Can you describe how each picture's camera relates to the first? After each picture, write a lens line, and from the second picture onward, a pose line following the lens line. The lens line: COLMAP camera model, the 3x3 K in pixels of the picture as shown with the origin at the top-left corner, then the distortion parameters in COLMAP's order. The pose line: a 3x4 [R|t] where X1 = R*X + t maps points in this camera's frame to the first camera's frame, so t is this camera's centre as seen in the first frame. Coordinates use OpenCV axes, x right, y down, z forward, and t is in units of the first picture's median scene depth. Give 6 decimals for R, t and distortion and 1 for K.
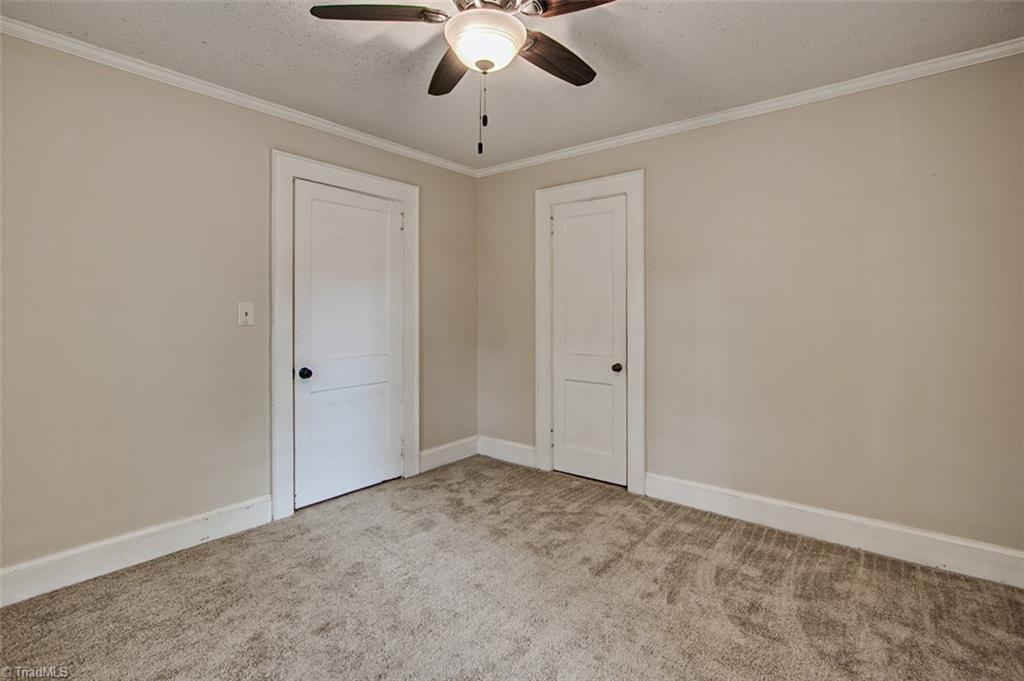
lens RADIAL K [[489.4, 0, 492.8], [0, 489.4, 312.1], [0, 0, 1]] dist [-0.015361, 0.001976]
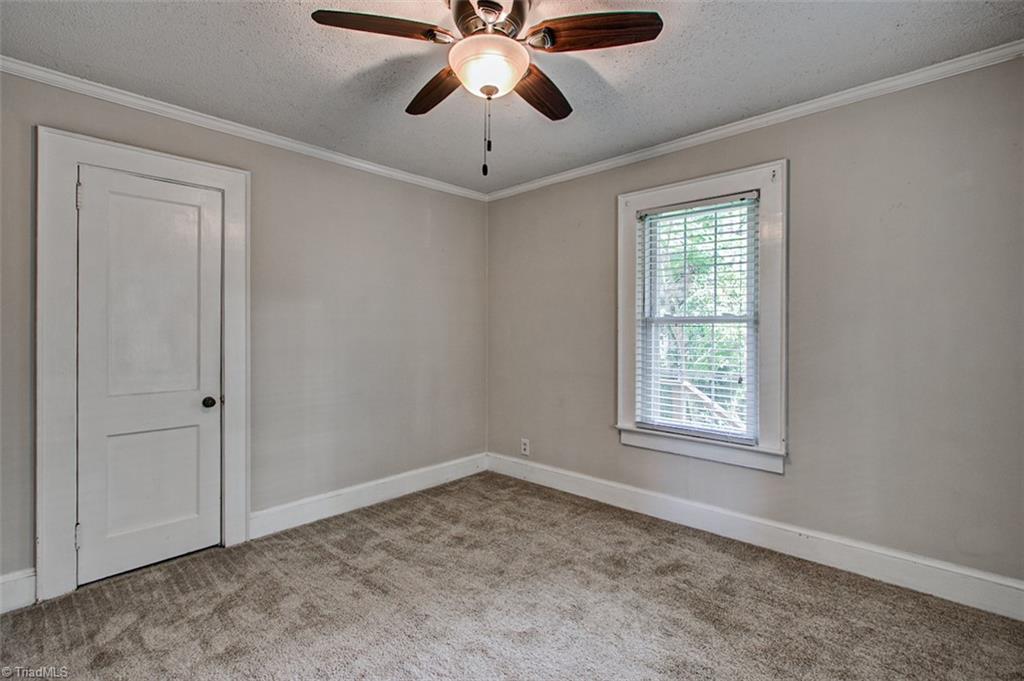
lens RADIAL K [[489.4, 0, 509.8], [0, 489.4, 337.0], [0, 0, 1]] dist [-0.015361, 0.001976]
pose [[0.028708, -0.009133, 0.999546, -0.654634], [0.000633, 0.999958, 0.009119, -0.002542], [-0.999588, 0.000371, 0.028712, 0.588145]]
